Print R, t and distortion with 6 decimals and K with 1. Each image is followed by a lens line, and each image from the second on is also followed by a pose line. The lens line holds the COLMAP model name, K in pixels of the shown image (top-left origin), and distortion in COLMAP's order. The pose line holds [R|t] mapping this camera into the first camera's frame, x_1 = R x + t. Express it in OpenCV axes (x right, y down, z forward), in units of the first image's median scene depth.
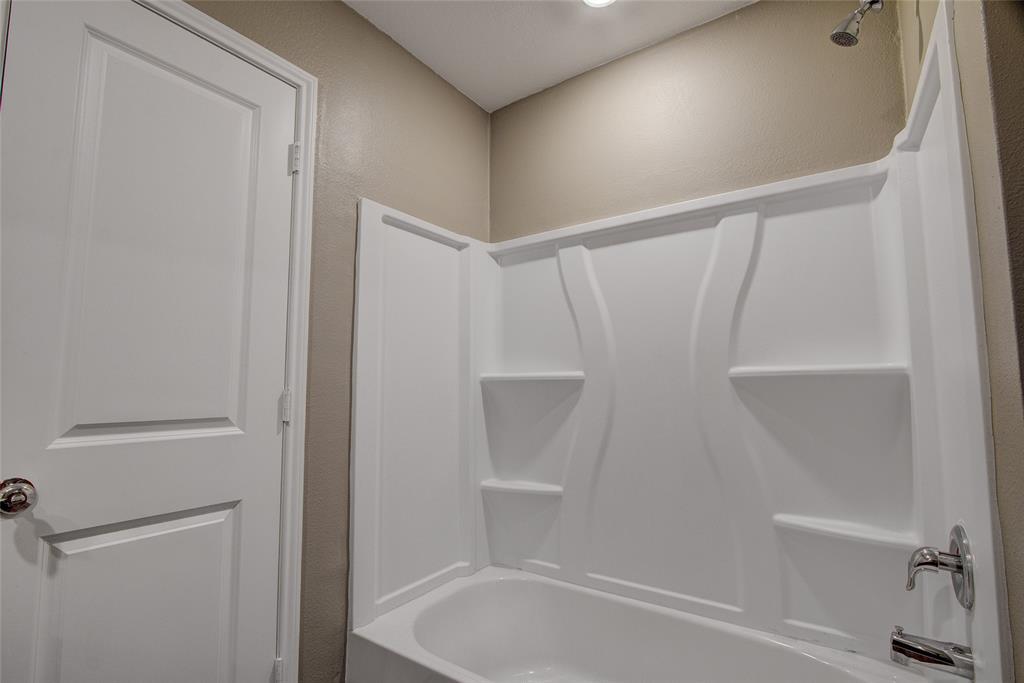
lens RADIAL K [[492.4, 0, 550.6], [0, 492.4, 338.0], [0, 0, 1]] dist [0.001755, -0.000090]
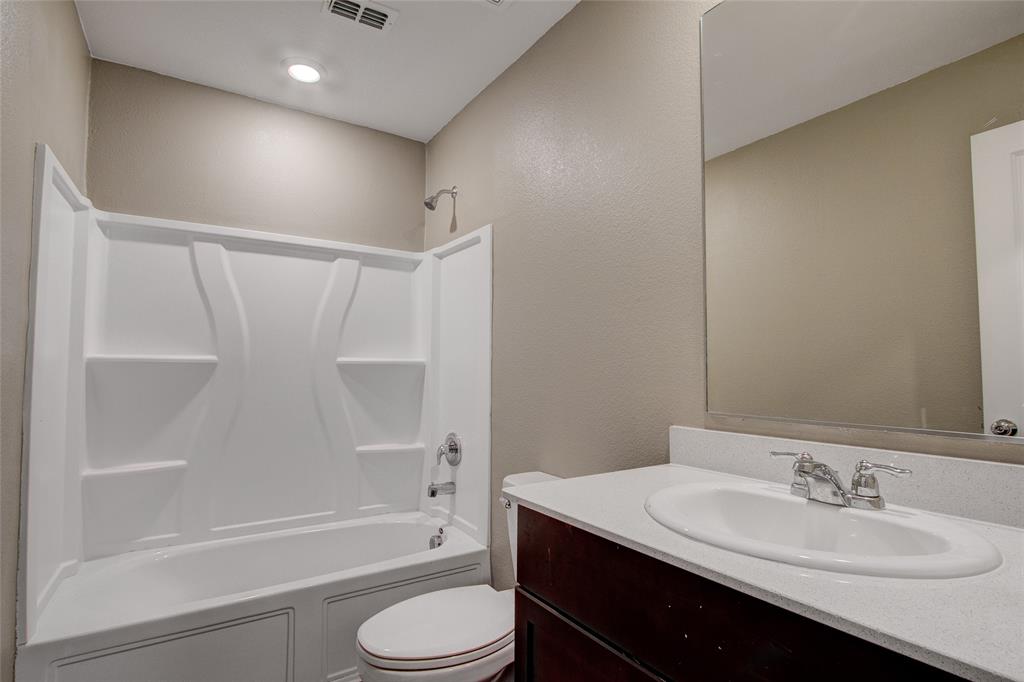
lens RADIAL K [[507.7, 0, 507.3], [0, 507.7, 341.7], [0, 0, 1]] dist [-0.017636, -0.000669]
pose [[0.367809, 0.065106, 0.927619, -0.772938], [-0.085475, 0.995690, -0.035992, 0.019030], [-0.925965, -0.066050, 0.371789, -0.057862]]
